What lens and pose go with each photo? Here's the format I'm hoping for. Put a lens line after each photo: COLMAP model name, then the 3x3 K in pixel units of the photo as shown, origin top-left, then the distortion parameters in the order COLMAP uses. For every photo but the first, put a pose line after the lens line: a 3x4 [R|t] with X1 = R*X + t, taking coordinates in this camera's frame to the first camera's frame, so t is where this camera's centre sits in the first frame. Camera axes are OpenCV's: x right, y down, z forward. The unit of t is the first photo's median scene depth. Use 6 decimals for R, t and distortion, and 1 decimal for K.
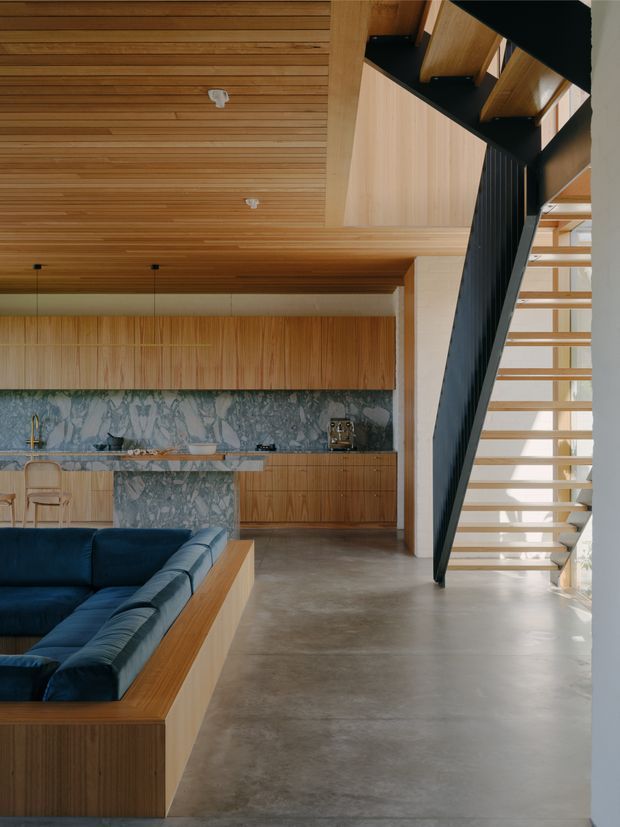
lens RADIAL K [[1630.0, 0, 309.7], [0, 1630.0, 411.2], [0, 0, 1]] dist [0.005346, 0.000000]
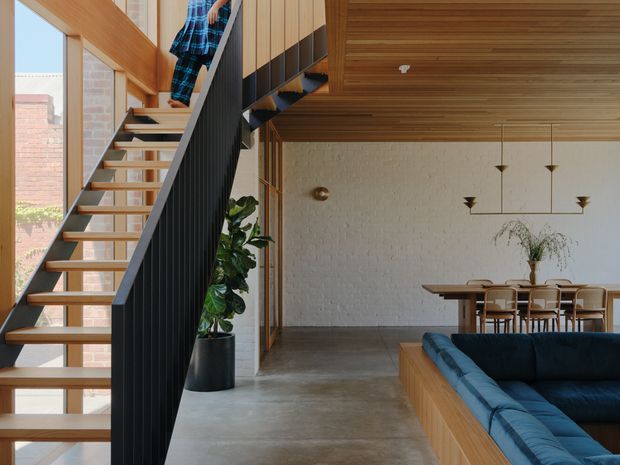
lens RADIAL K [[1297.0, 0, 310.0], [0, 1297.0, 235.3], [0, 0, 1]] dist [0.161217, 0.000000]
pose [[-0.999923, -0.000016, 0.012425, 0.019219], [0.000065, 0.999979, 0.006555, -0.007966], [-0.012425, 0.006555, -0.999901, 1.500145]]
